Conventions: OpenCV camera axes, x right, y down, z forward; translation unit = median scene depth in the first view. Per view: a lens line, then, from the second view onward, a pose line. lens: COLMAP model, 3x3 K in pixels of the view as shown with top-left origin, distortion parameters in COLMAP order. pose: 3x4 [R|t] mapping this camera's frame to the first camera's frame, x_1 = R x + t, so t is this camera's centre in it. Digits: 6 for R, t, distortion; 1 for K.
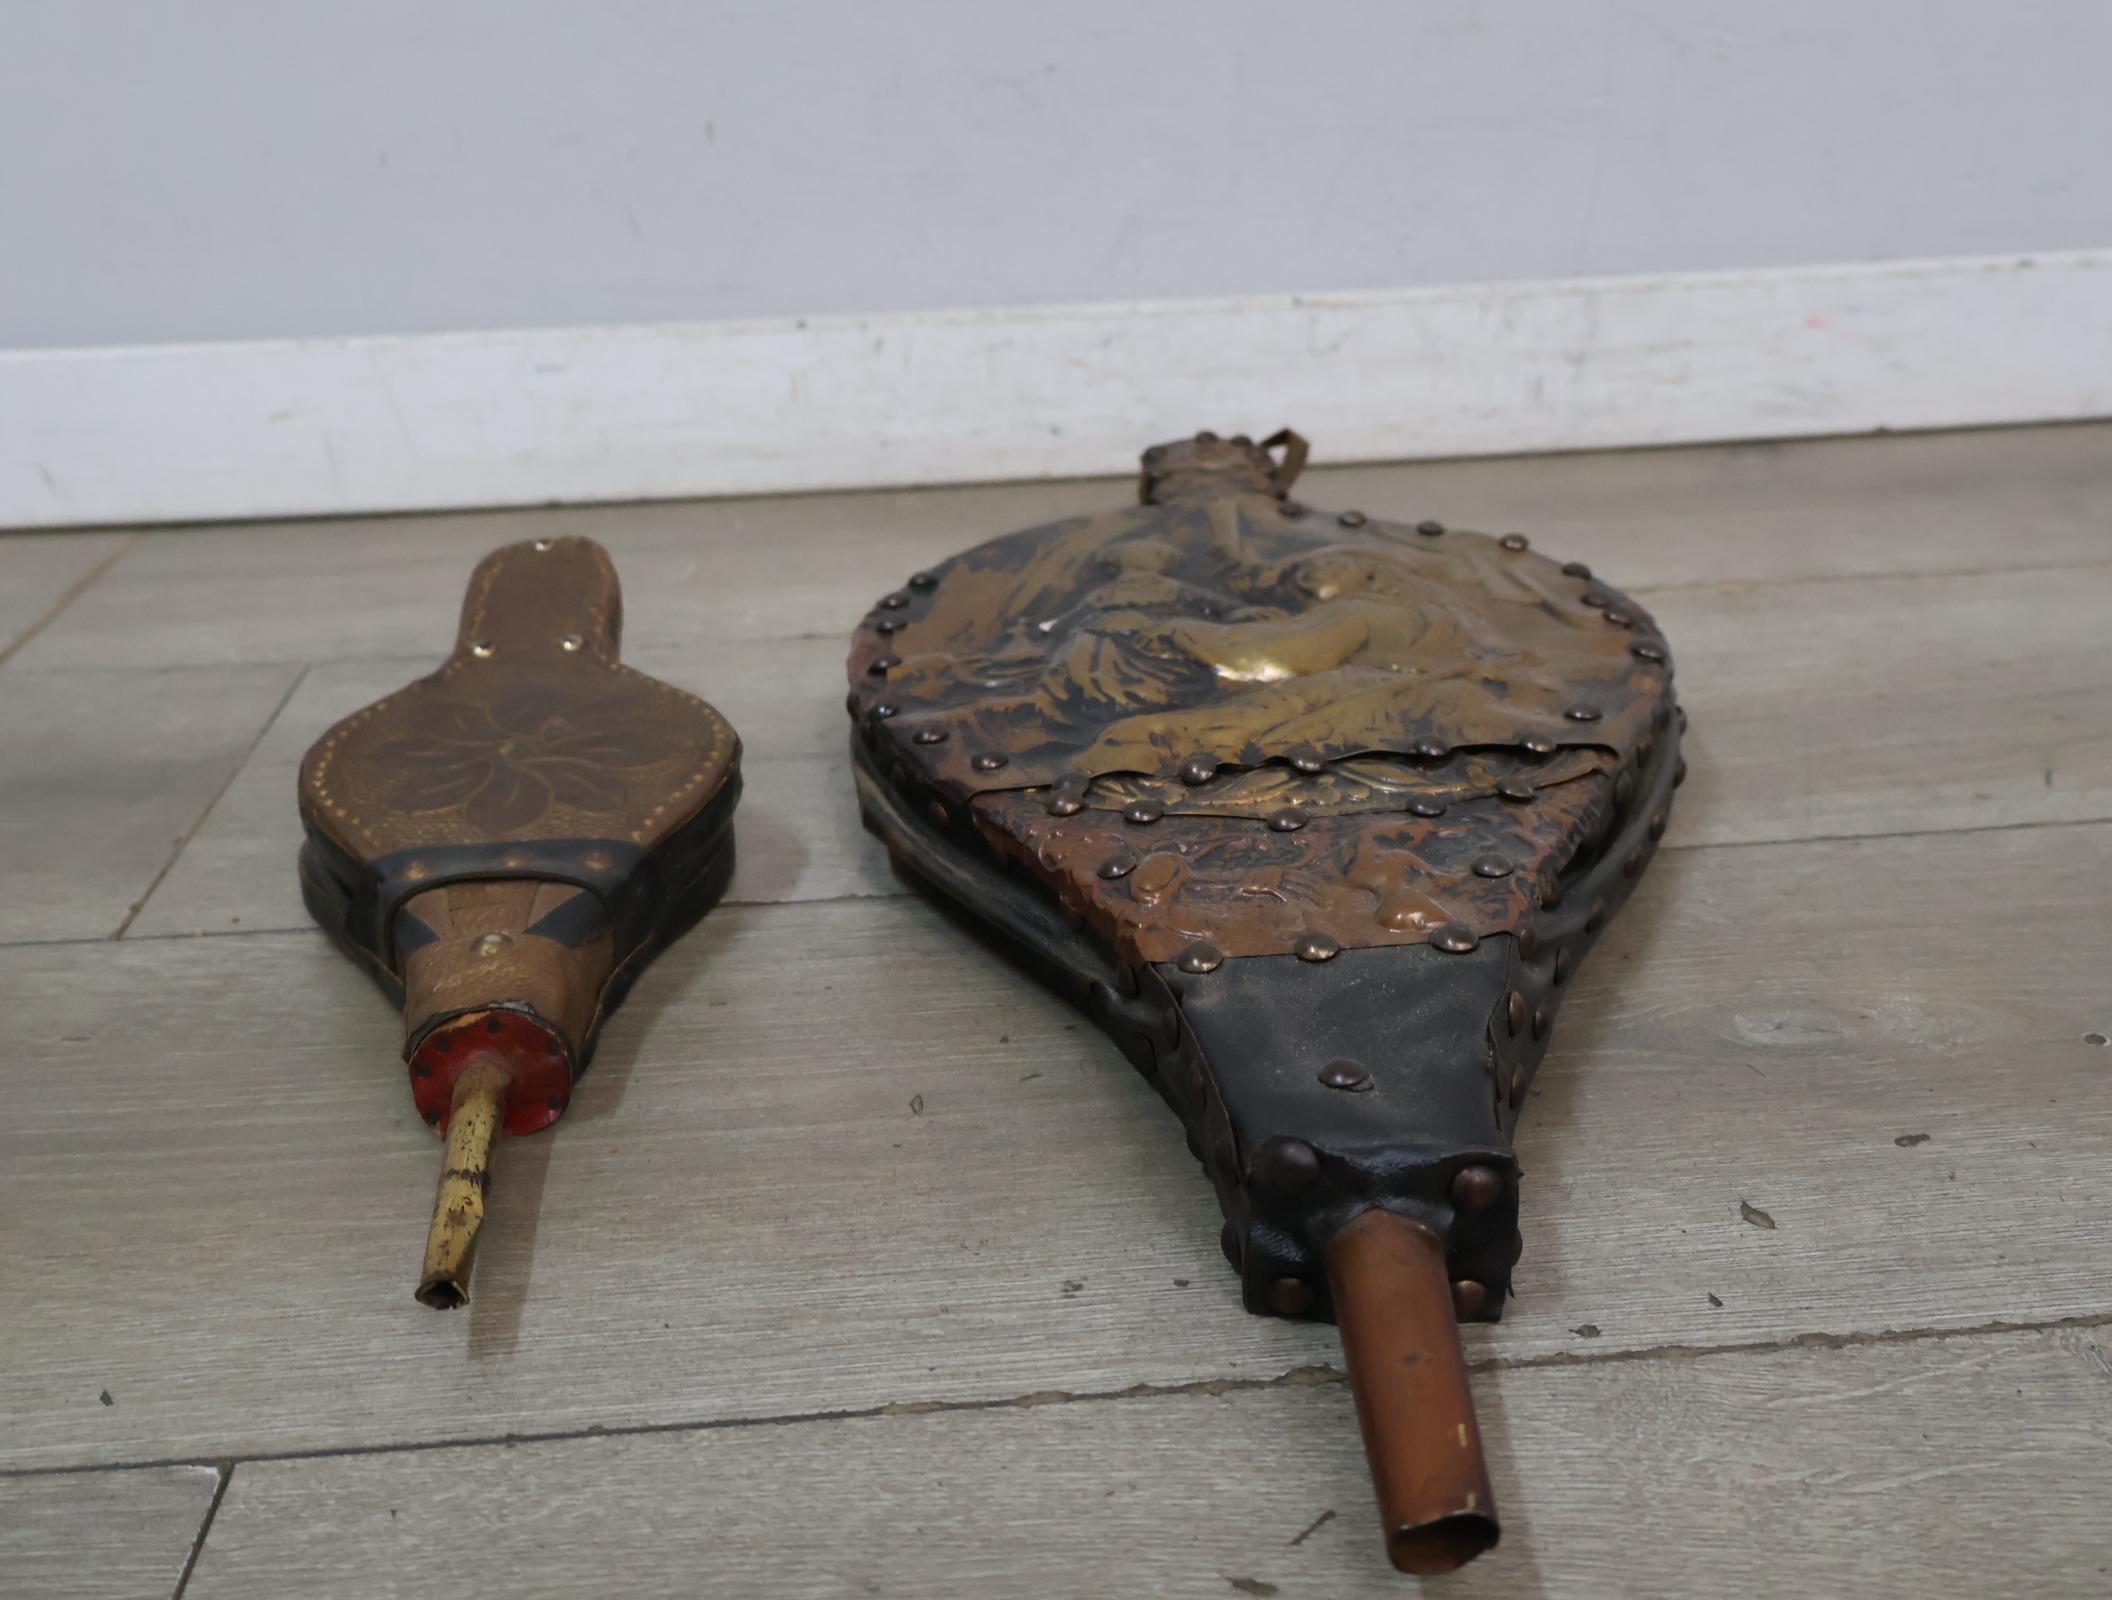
lens RADIAL K [[2147.9, 0, 1053.1], [0, 2147.9, 797.3], [0, 0, 1]] dist [0.018497, 0.000000]
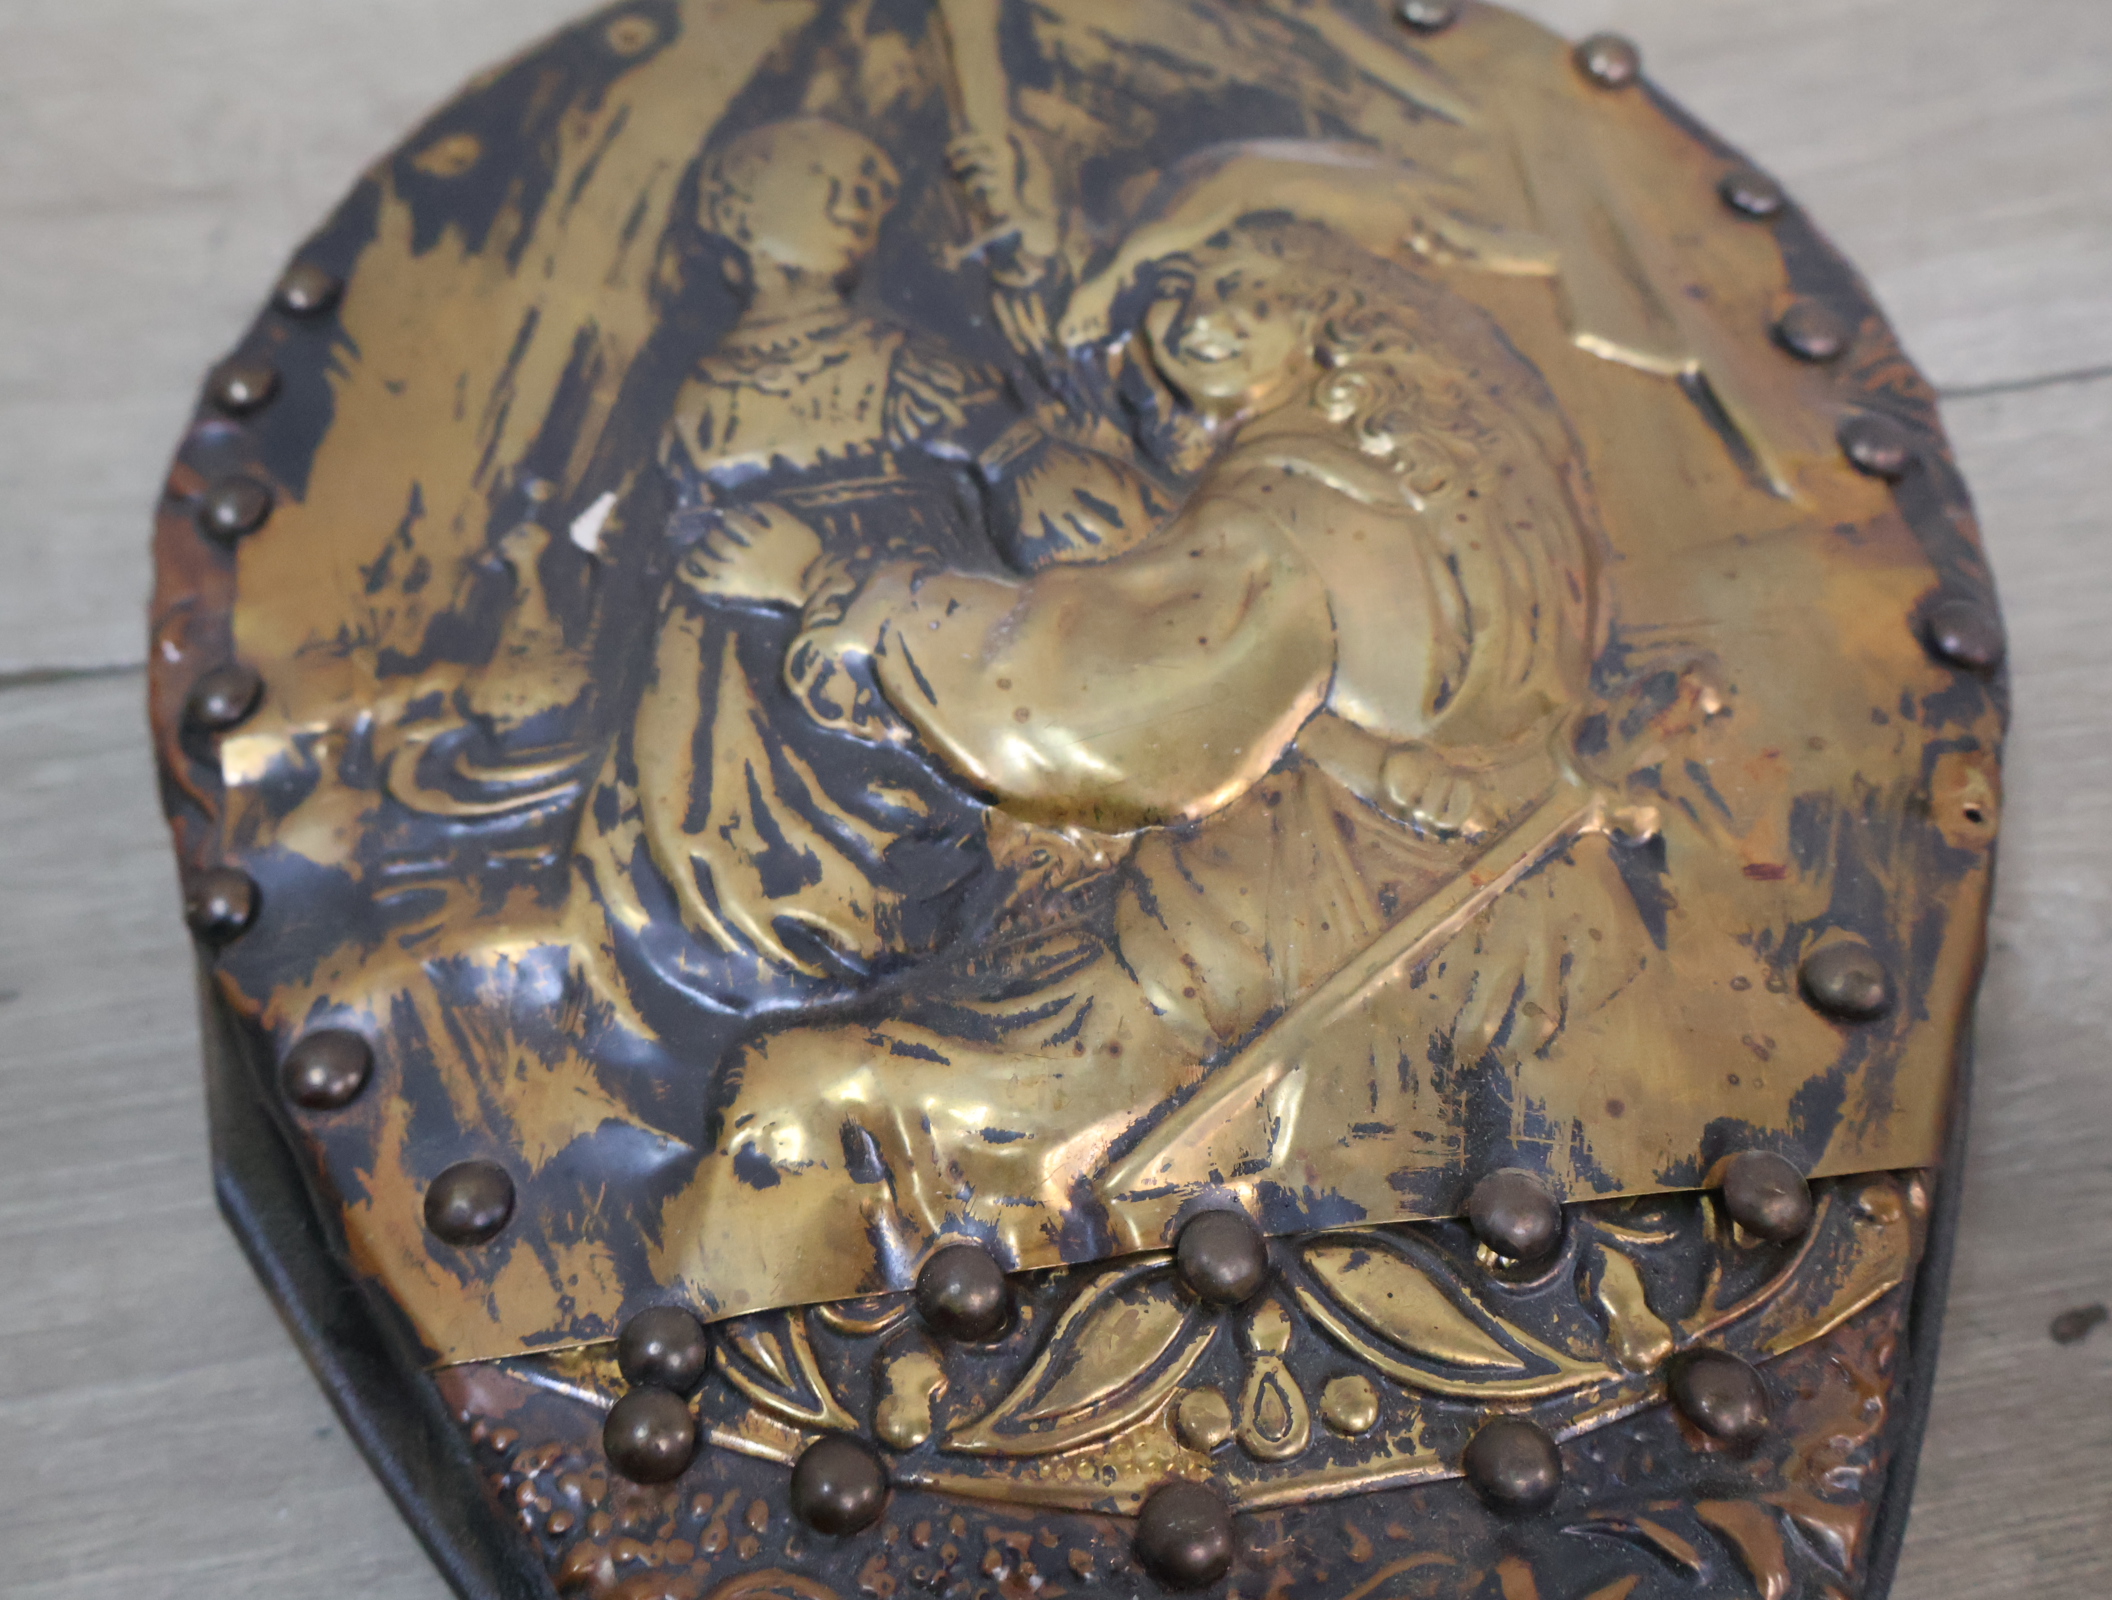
lens RADIAL K [[2147.9, 0, 1061.7], [0, 2147.9, 790.4], [0, 0, 1]] dist [0.018497, 0.000000]
pose [[0.992869, -0.096960, 0.069352, 0.087227], [0.040424, 0.821138, 0.569296, -0.431893], [-0.112146, -0.562433, 0.819202, 0.924563]]
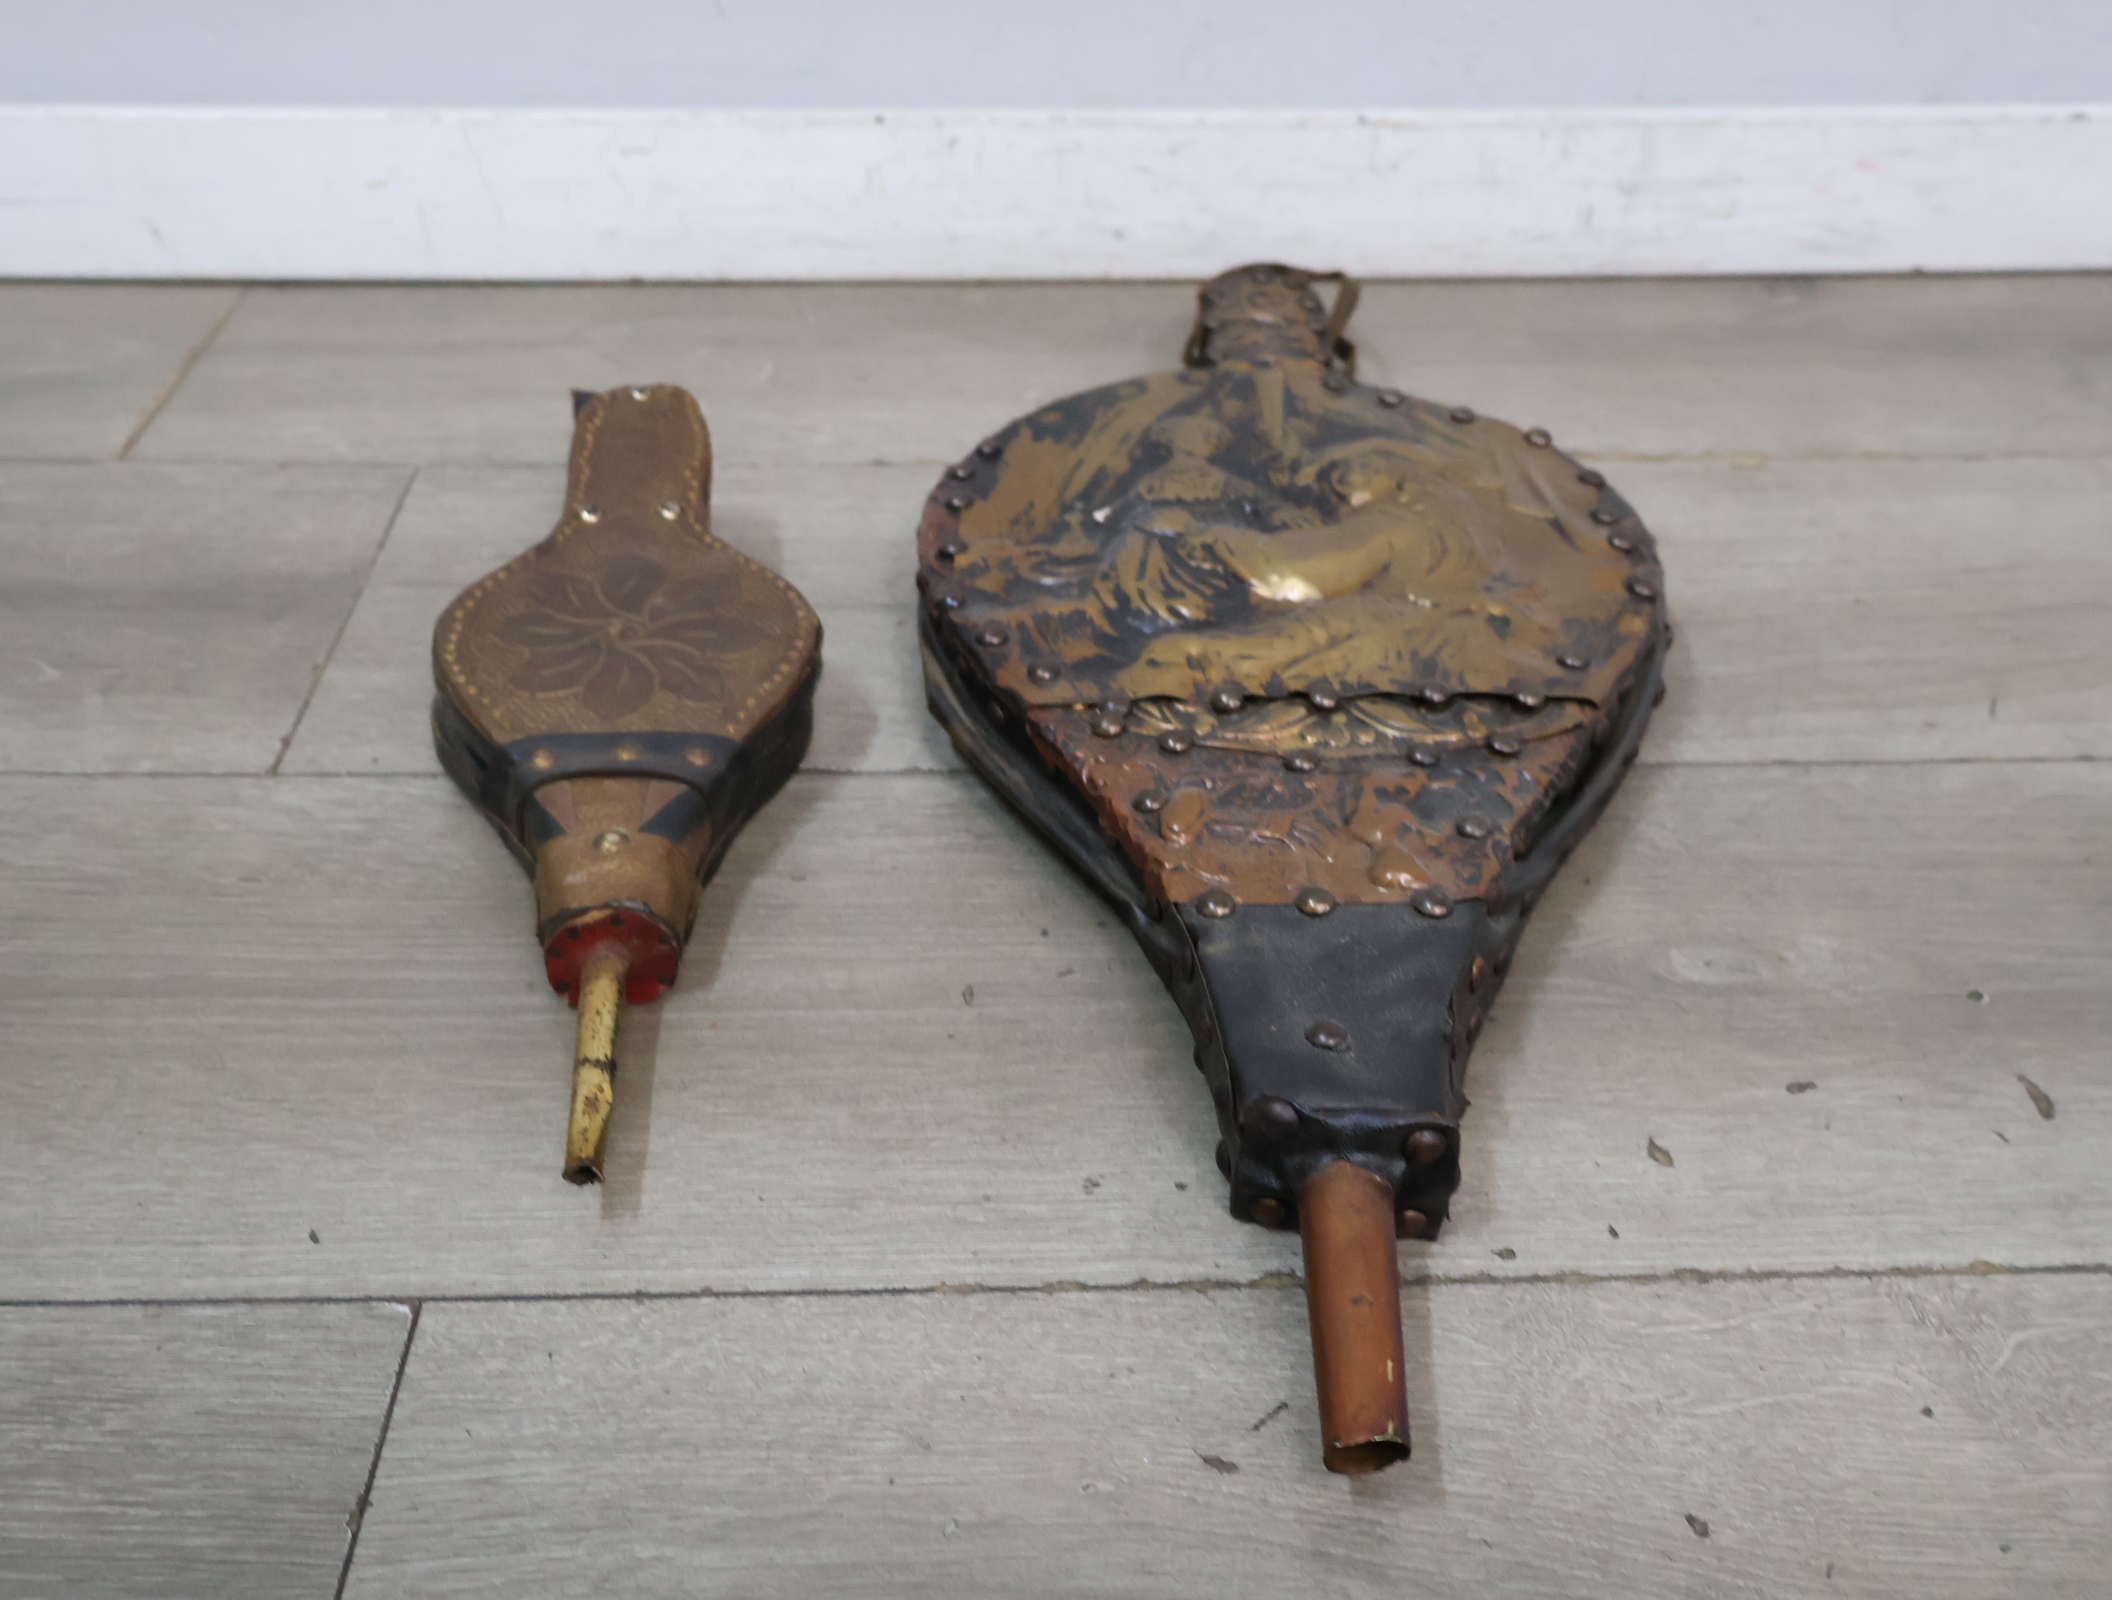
lens RADIAL K [[2147.9, 0, 1057.5], [0, 2147.9, 808.9], [0, 0, 1]] dist [0.018497, 0.000000]
pose [[0.998375, 0.056752, -0.005090, -0.016724], [-0.054655, 0.979068, 0.196057, -0.225912], [0.016110, -0.195461, 0.980579, -0.162006]]
